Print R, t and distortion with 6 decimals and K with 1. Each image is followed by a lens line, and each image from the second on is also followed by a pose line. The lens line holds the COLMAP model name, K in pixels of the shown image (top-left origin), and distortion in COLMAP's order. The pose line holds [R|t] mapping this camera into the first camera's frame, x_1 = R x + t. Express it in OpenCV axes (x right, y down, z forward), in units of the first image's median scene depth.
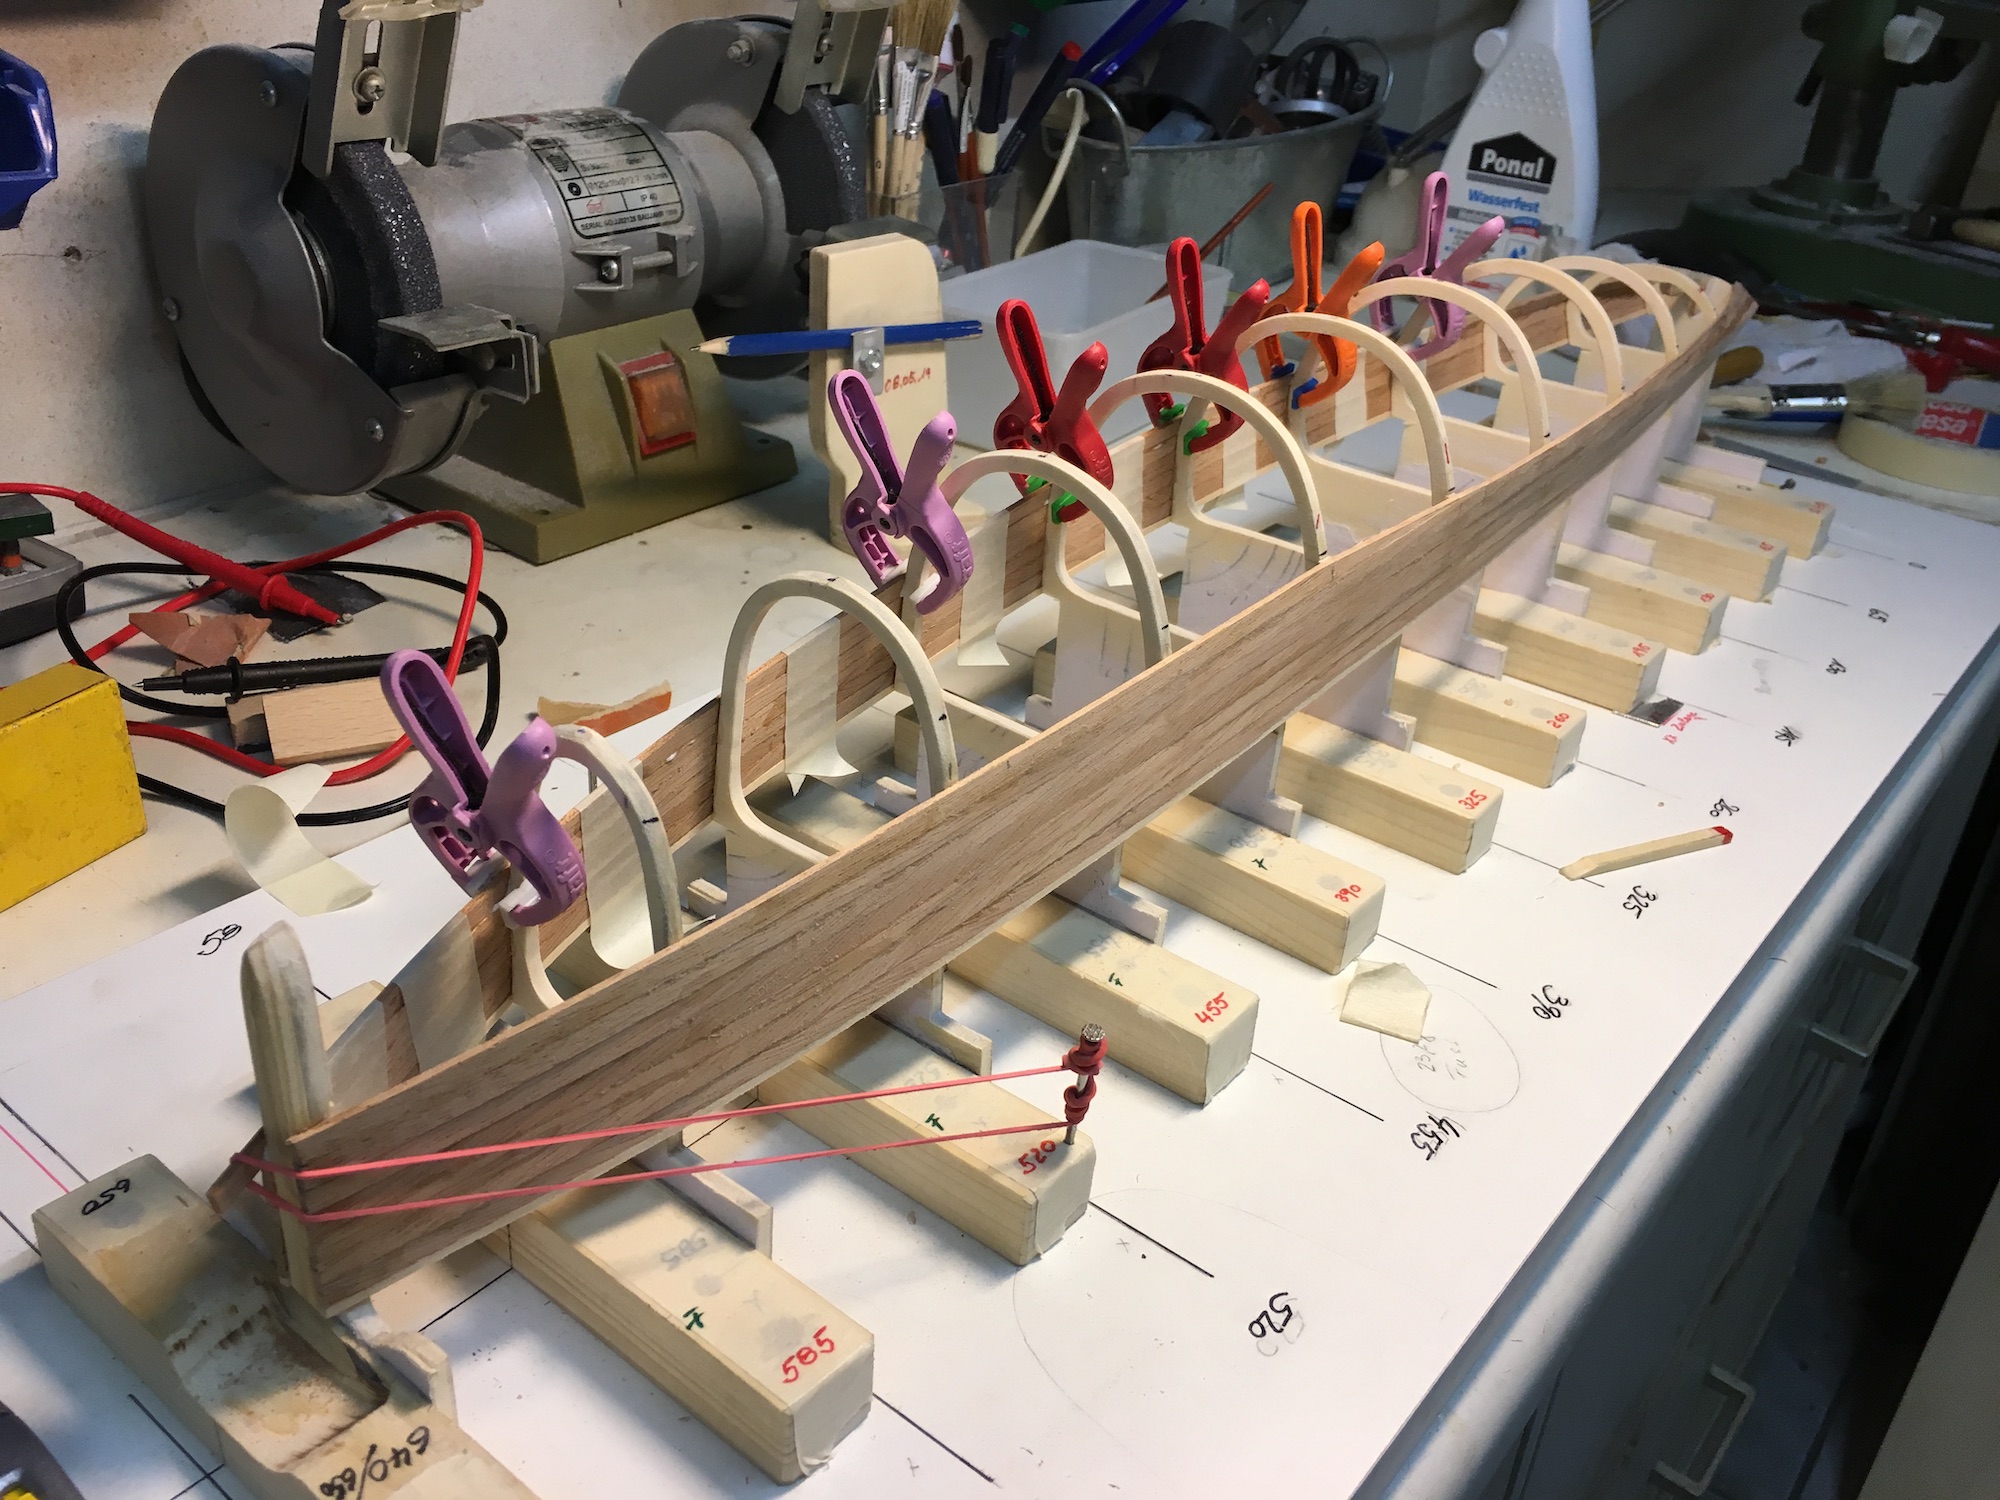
lens RADIAL K [[1695.6, 0, 957.2], [0, 1695.6, 750.4], [0, 0, 1]] dist [0.140482, -0.209113]
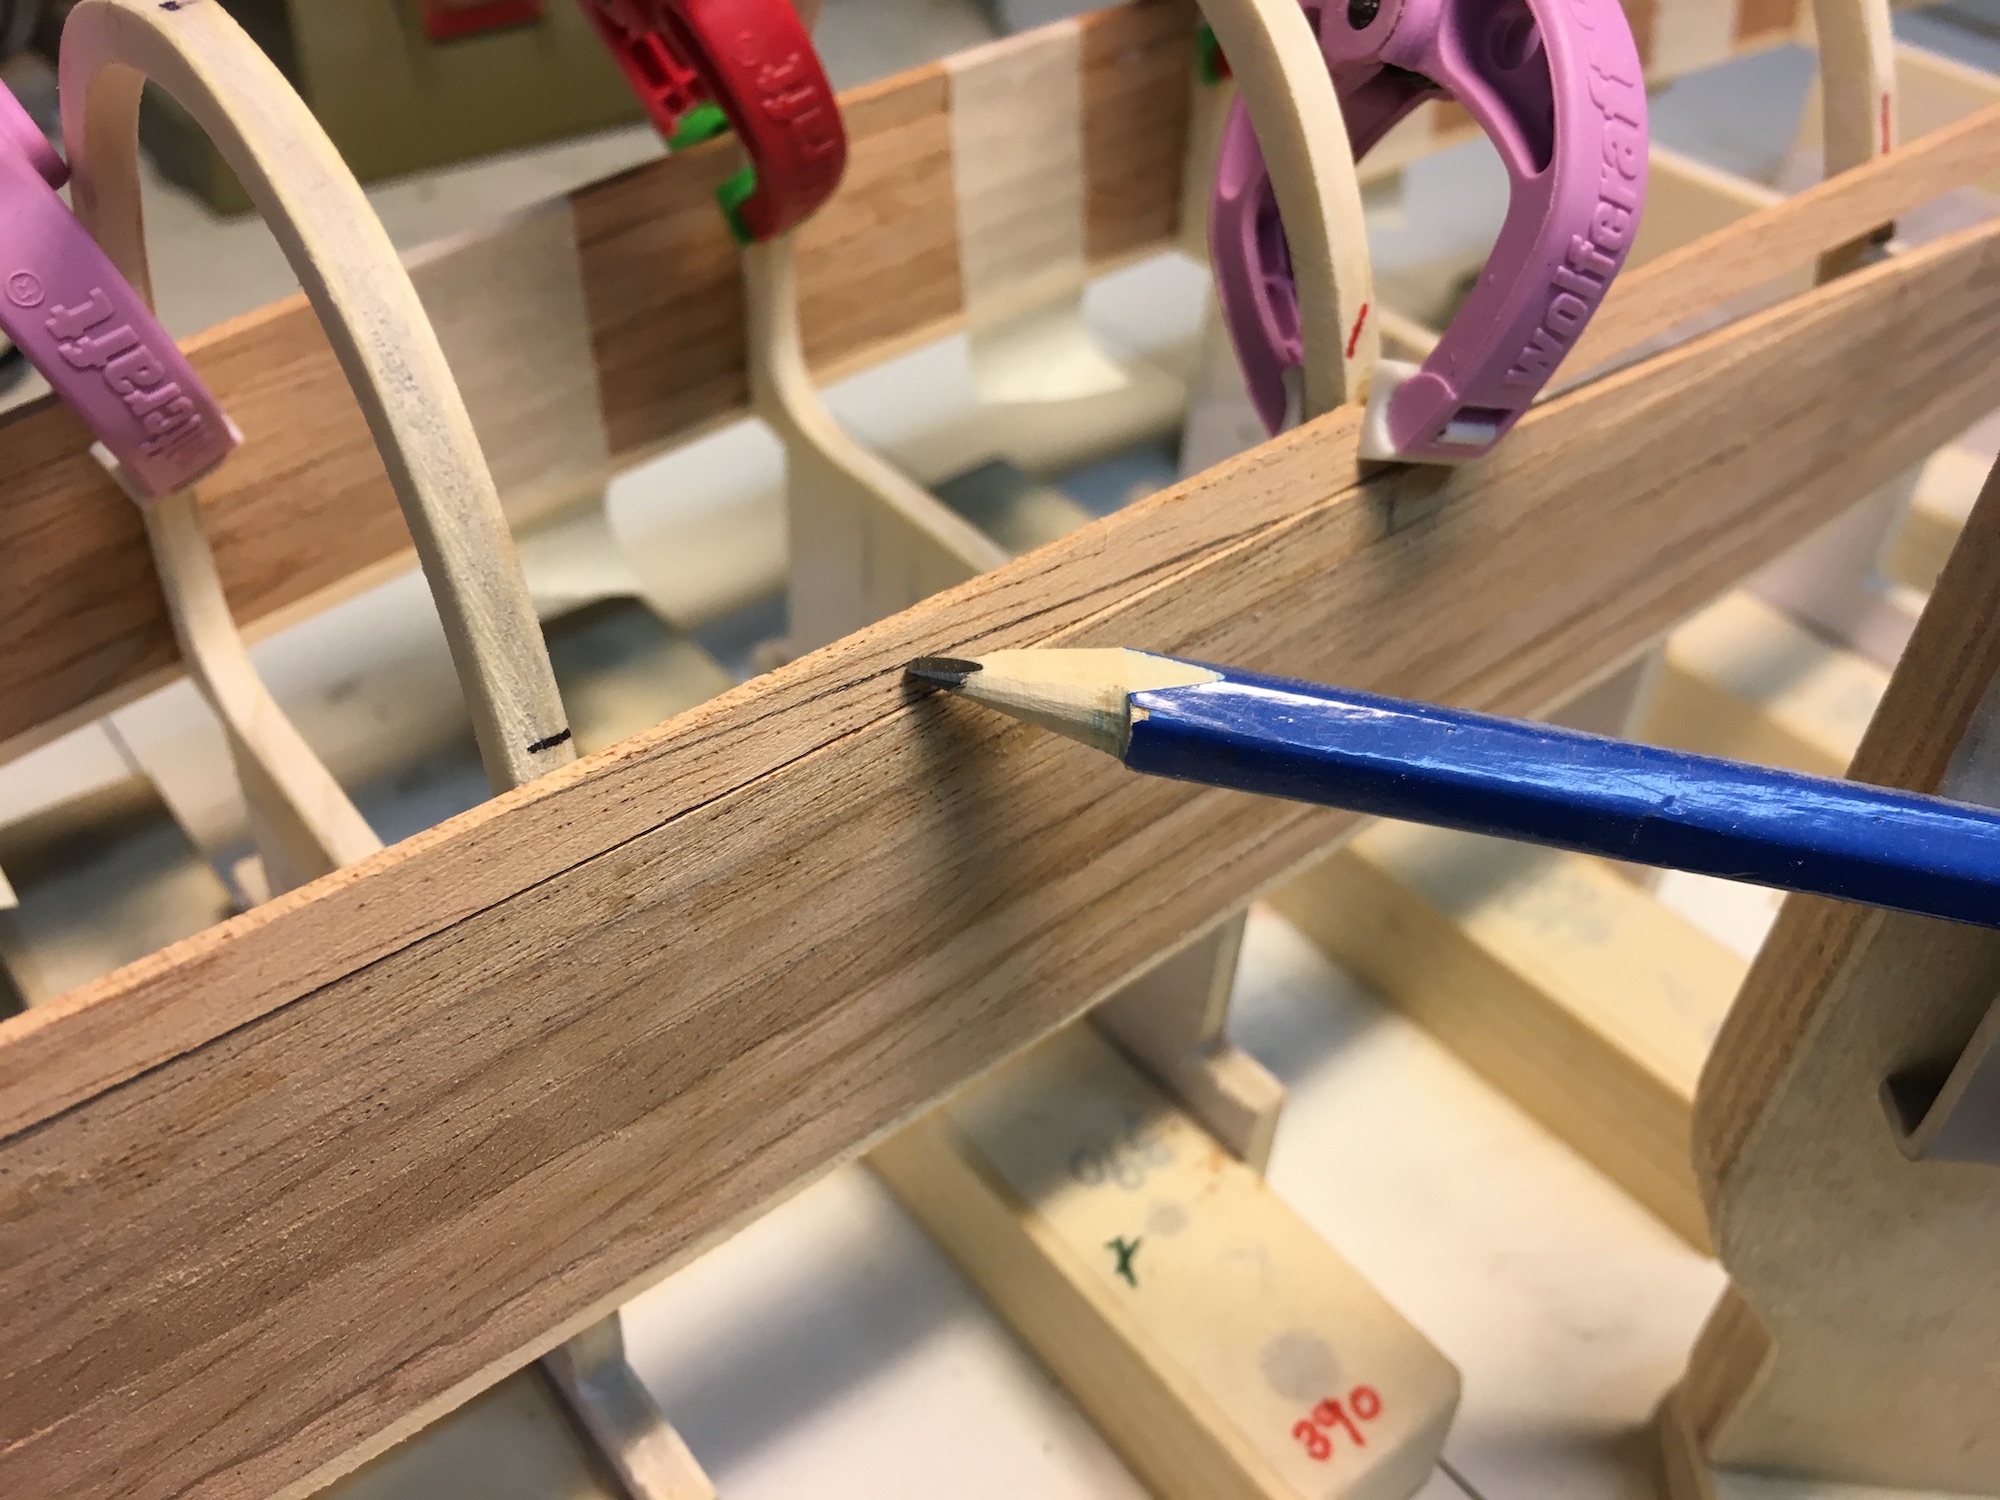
lens RADIAL K [[1721.7, 0, 1000.0], [0, 1721.7, 750.0], [0, 0, 1]] dist [0.119821, -0.200578]
pose [[0.978669, 0.129592, -0.159415, 0.225940], [-0.097576, 0.976053, 0.194423, -0.126279], [0.180793, -0.174721, 0.967877, 0.749909]]
